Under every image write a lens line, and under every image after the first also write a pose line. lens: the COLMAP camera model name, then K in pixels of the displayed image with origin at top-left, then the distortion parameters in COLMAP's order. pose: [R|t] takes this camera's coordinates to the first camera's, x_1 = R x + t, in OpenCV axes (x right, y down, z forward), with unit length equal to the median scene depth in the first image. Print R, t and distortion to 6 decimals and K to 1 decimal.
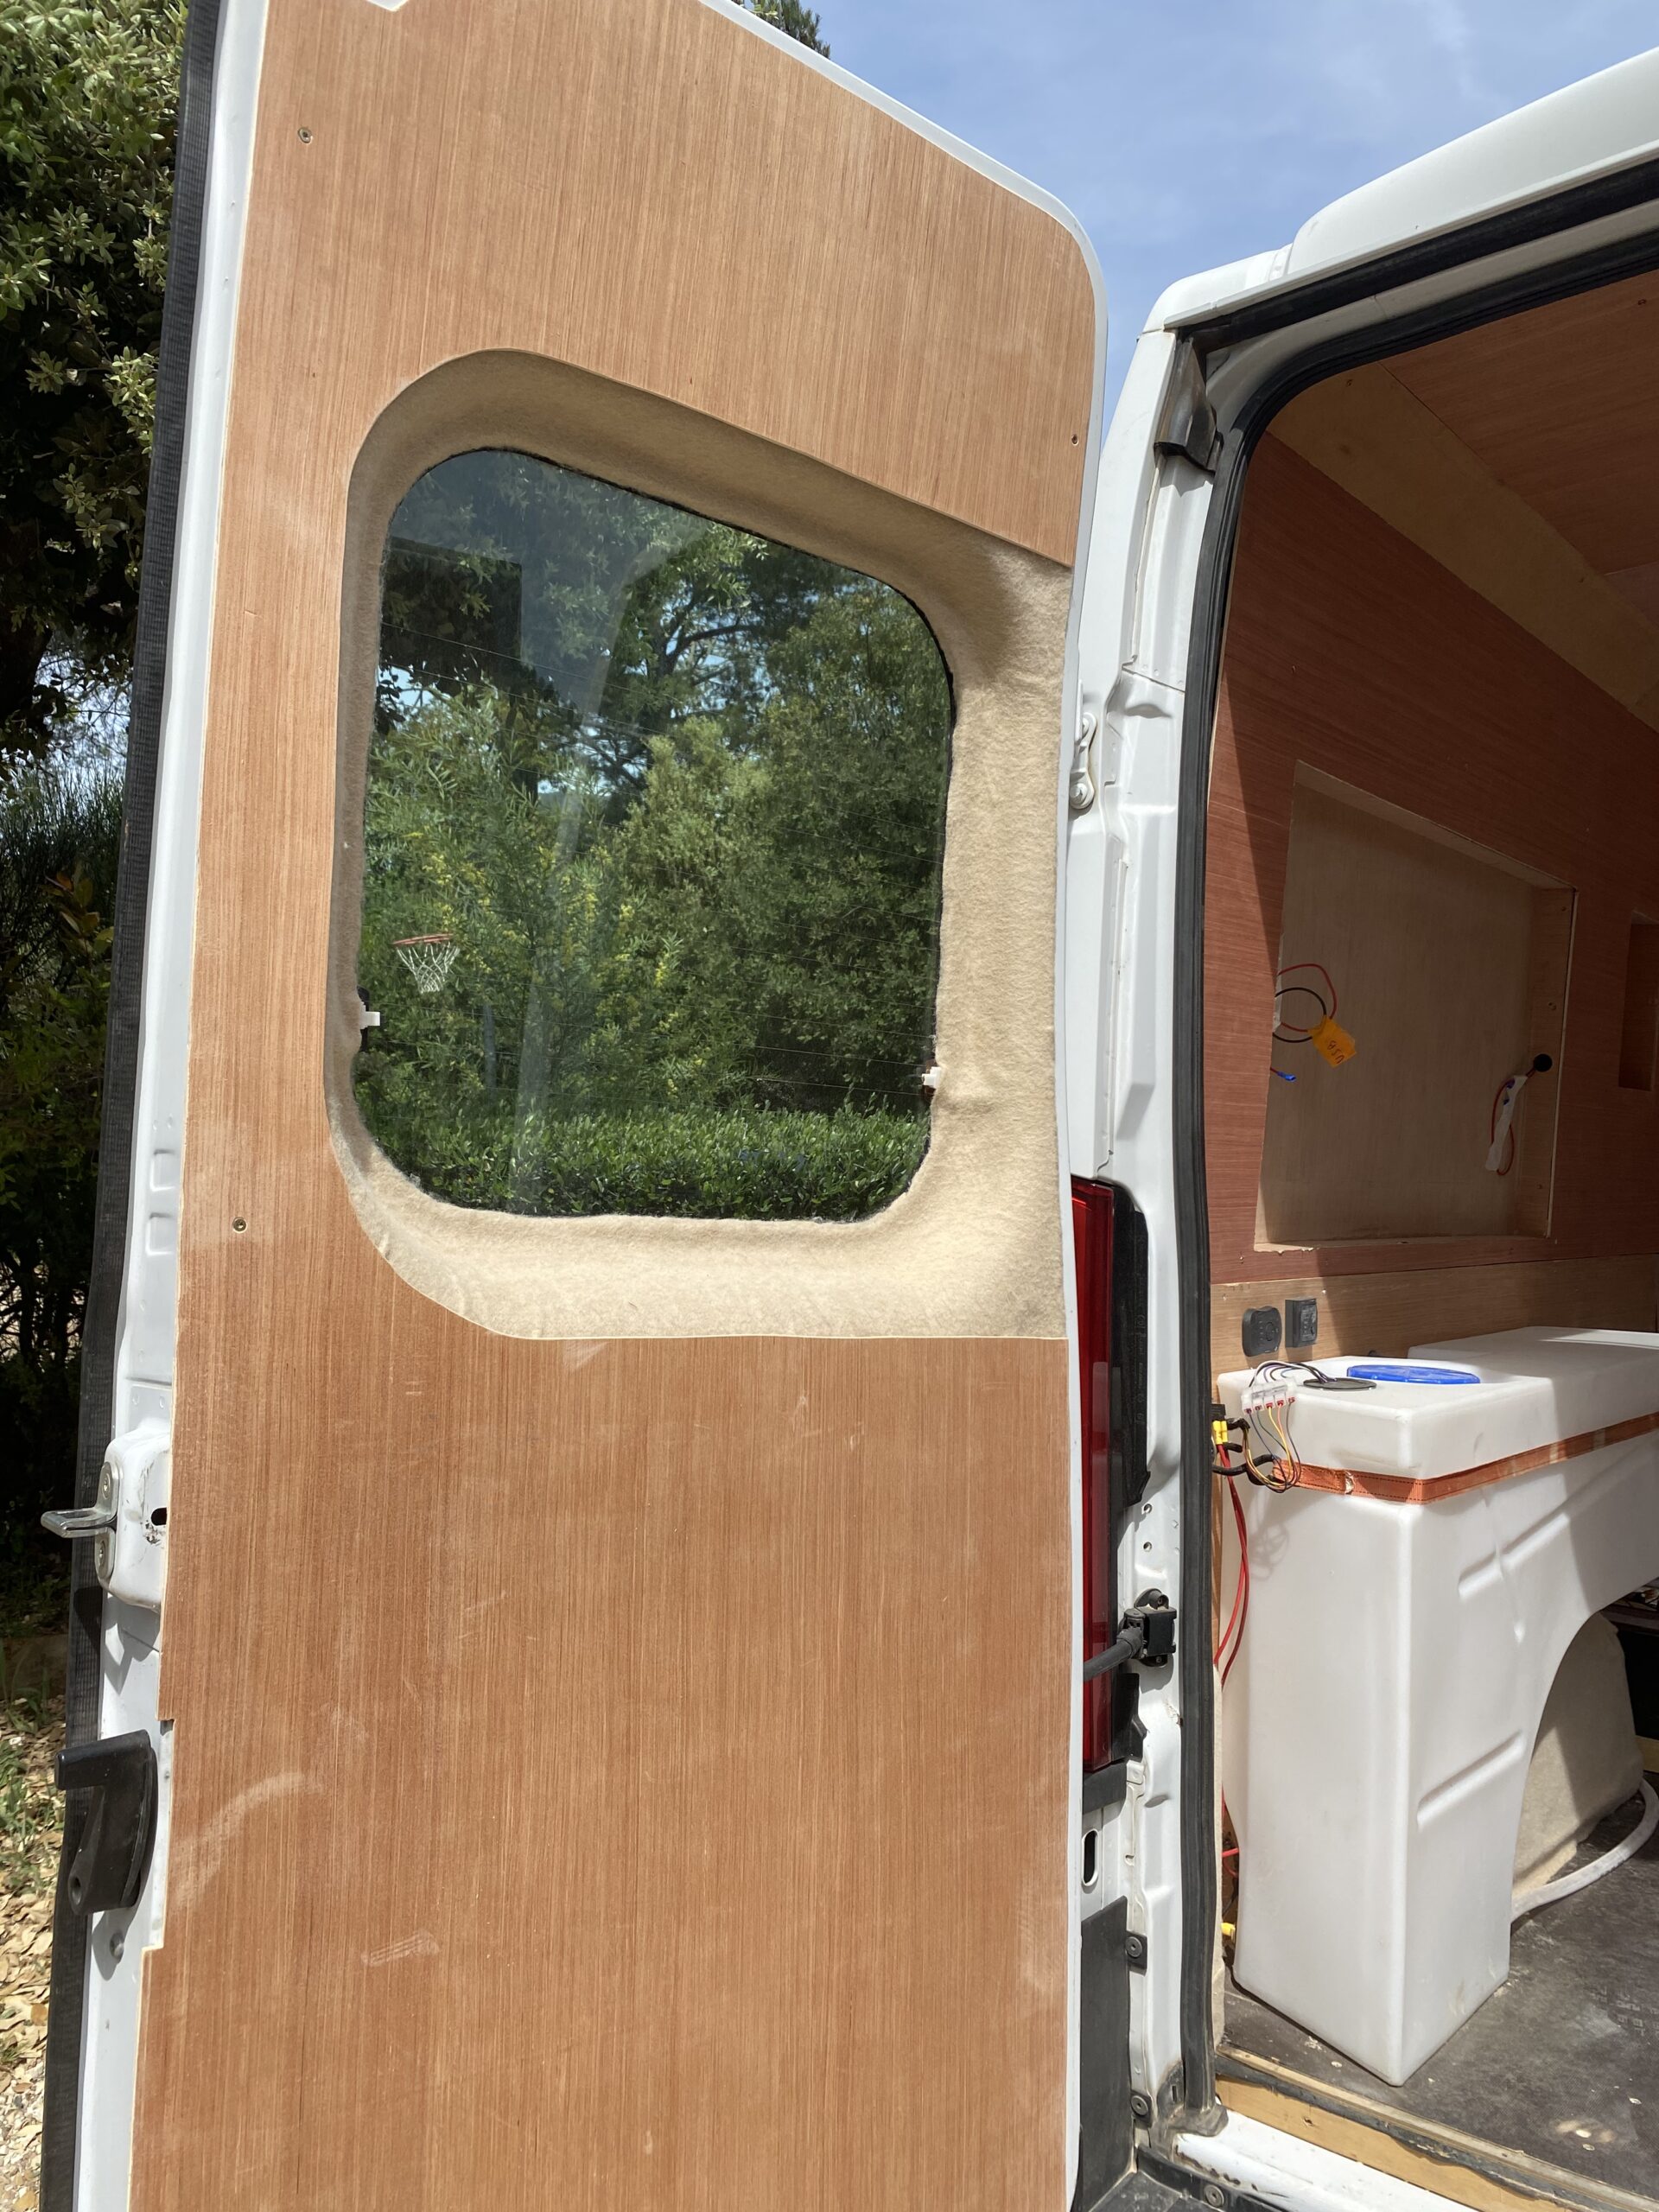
lens RADIAL K [[1707.0, 0, 759.4], [0, 1707.0, 1104.2], [0, 0, 1]] dist [-0.000261, -0.007270]
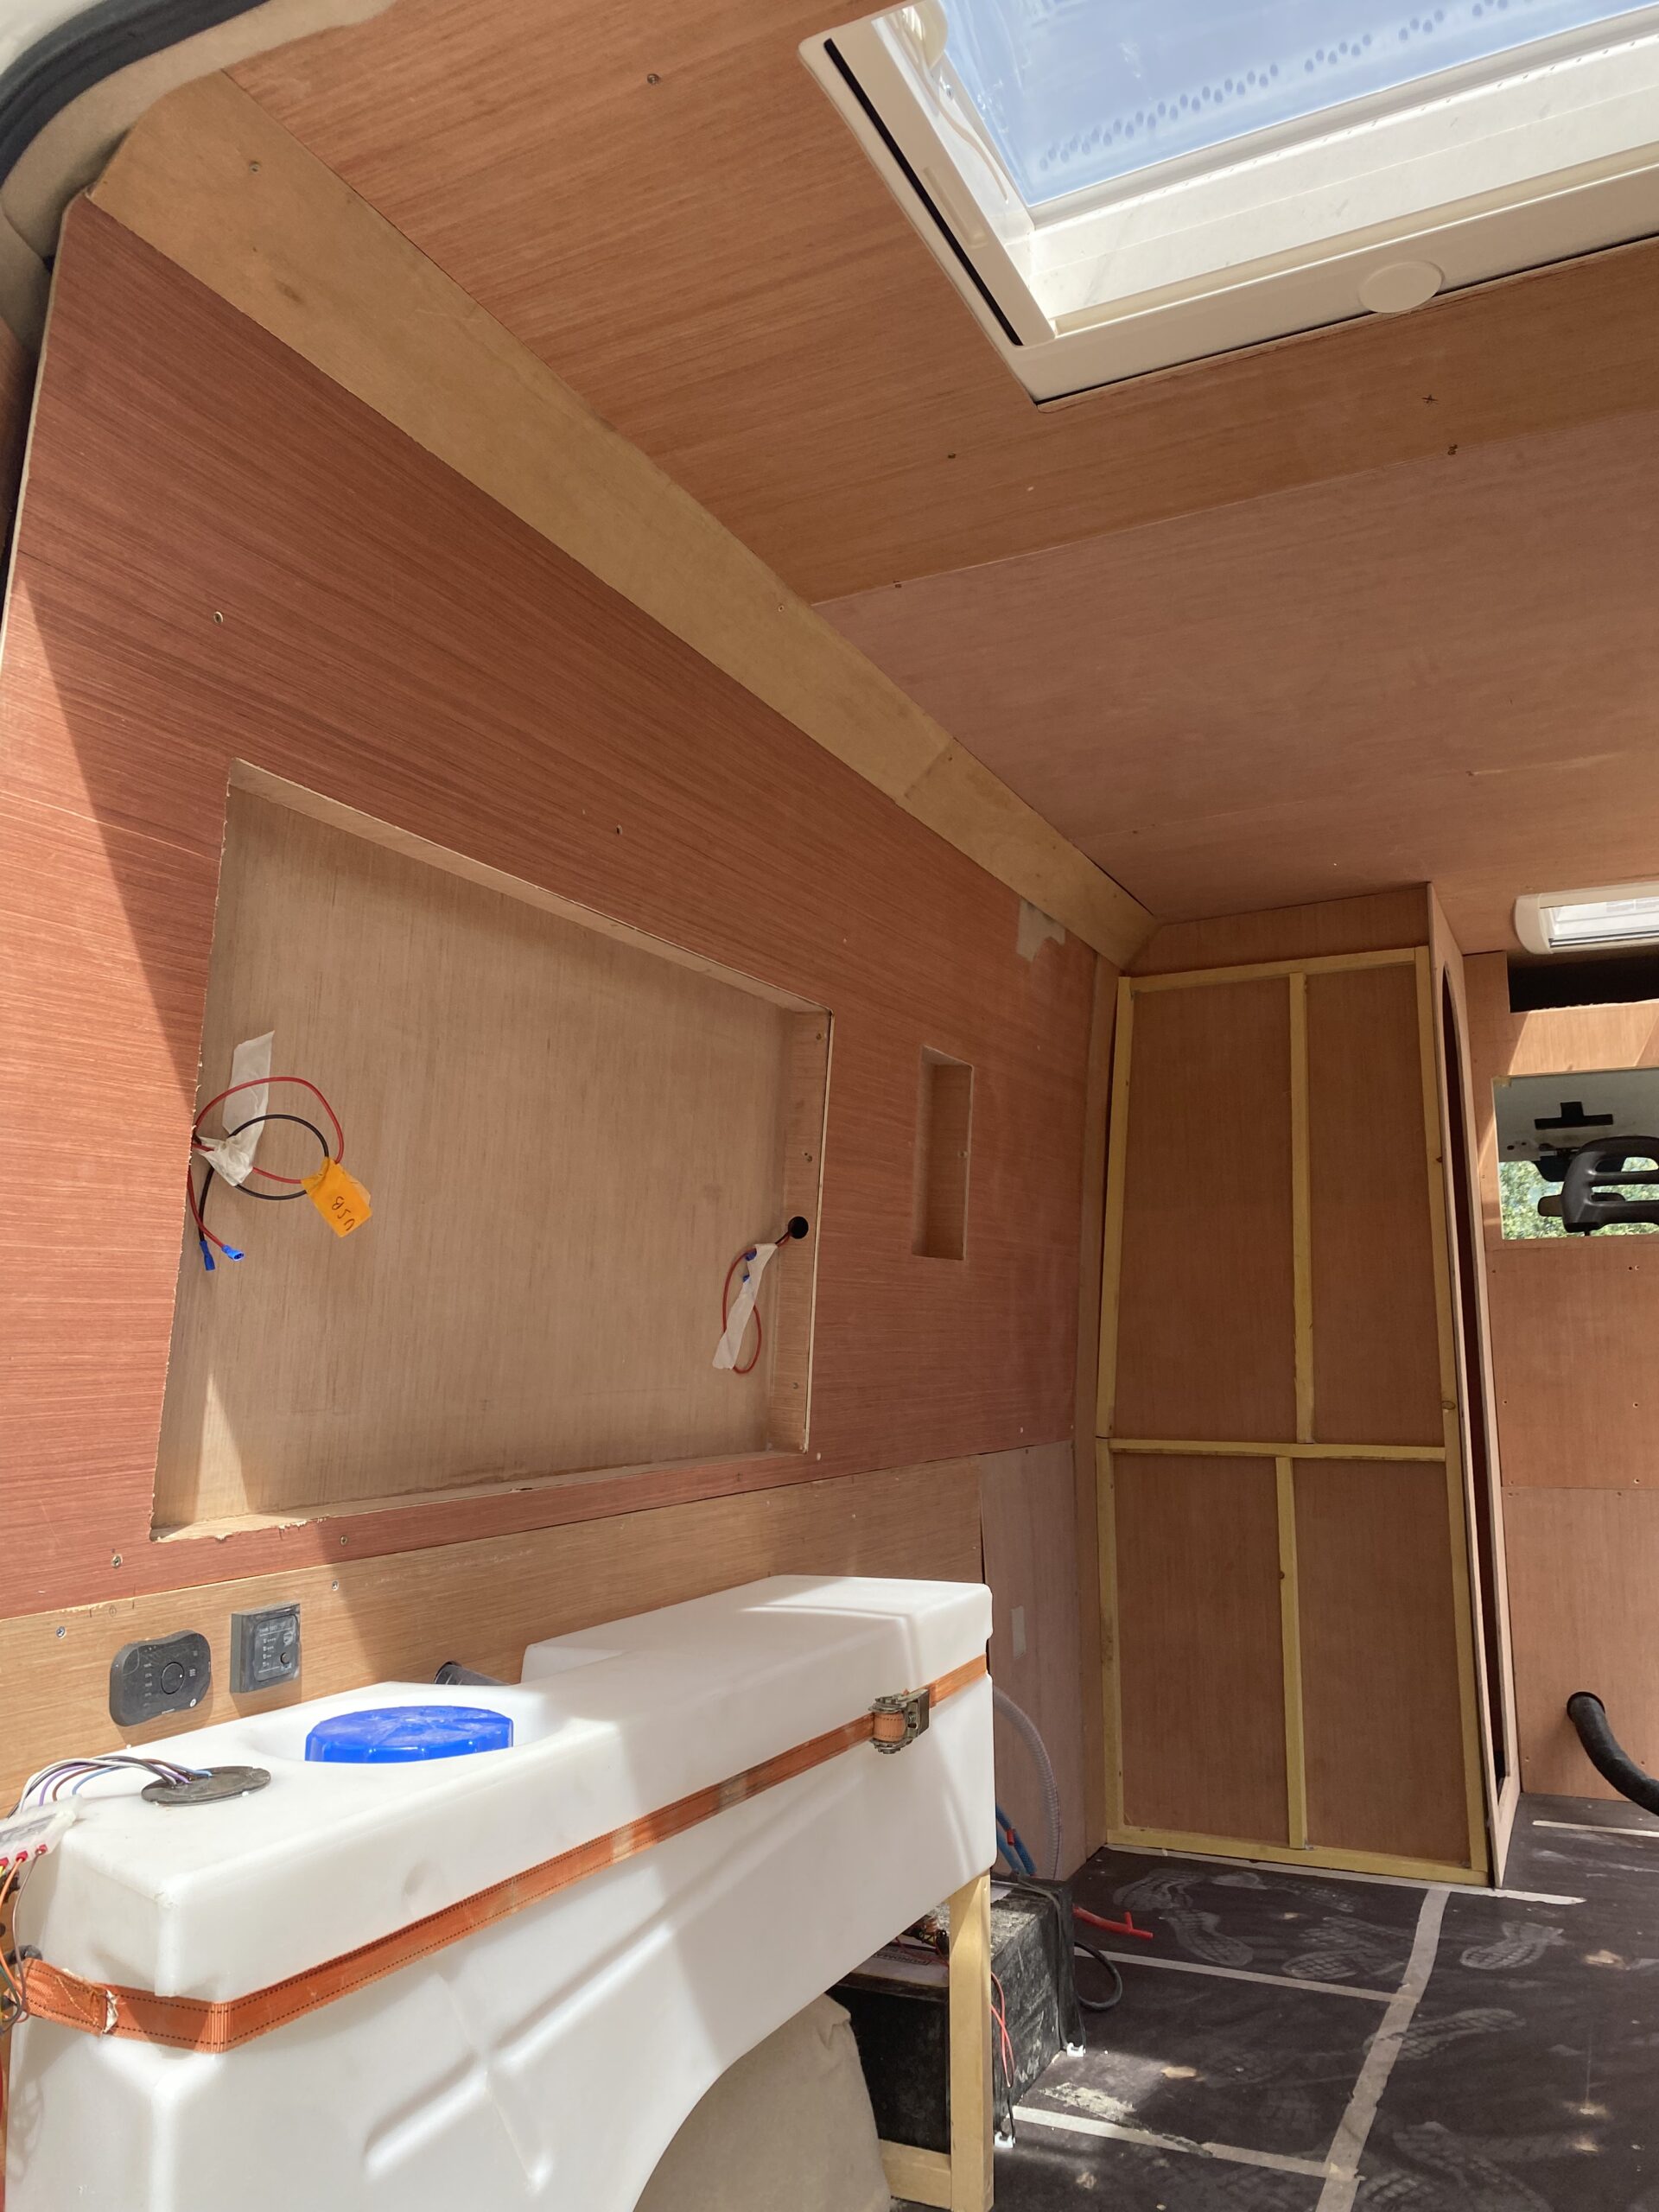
lens RADIAL K [[1676.6, 0, 819.9], [0, 1676.6, 1107.8], [0, 0, 1]] dist [0.032904, -0.063743]
pose [[0.959982, 0.007316, 0.279968, 0.406303], [0.021350, 0.994838, -0.099203, -0.003751], [-0.279248, 0.101211, 0.954870, 0.402429]]
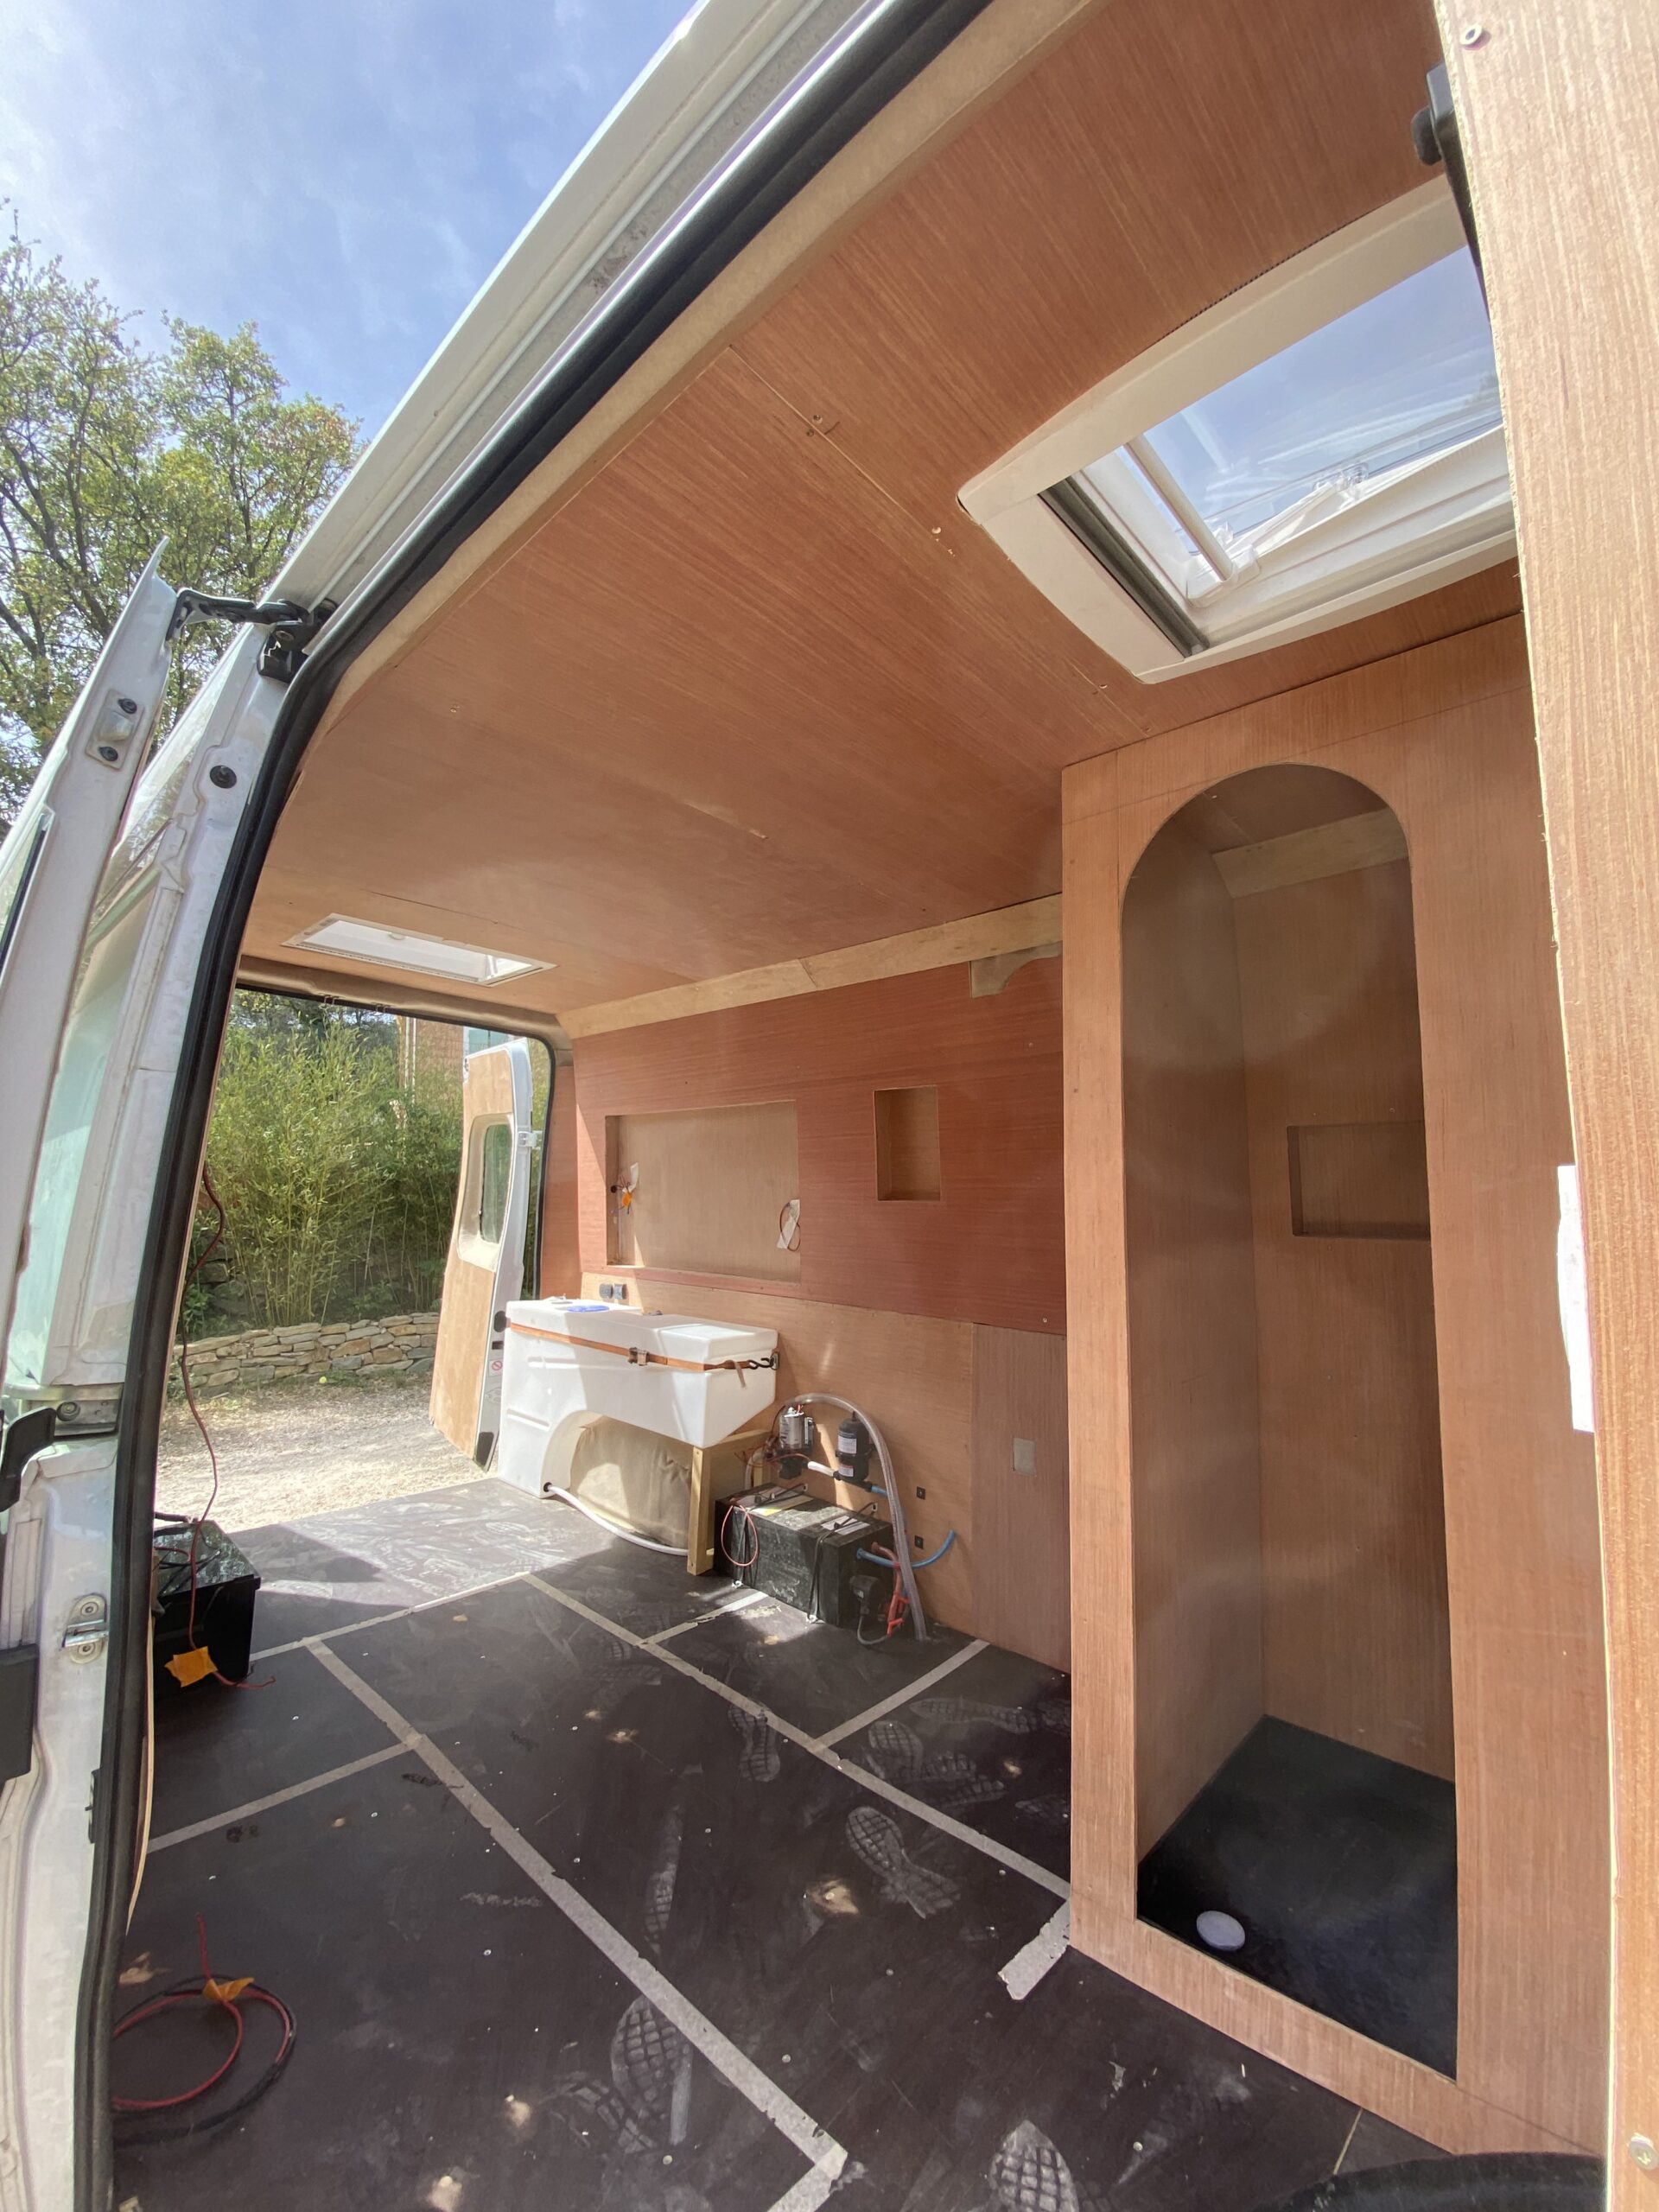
lens RADIAL K [[885.2, 0, 818.7], [0, 885.2, 1098.9], [0, 0, 1]] dist [0.029776, -0.024041]
pose [[-0.029333, -0.138270, -0.989960, 2.329241], [0.021347, 0.990074, -0.138918, 0.015033], [0.999342, -0.025207, -0.026091, 1.692048]]
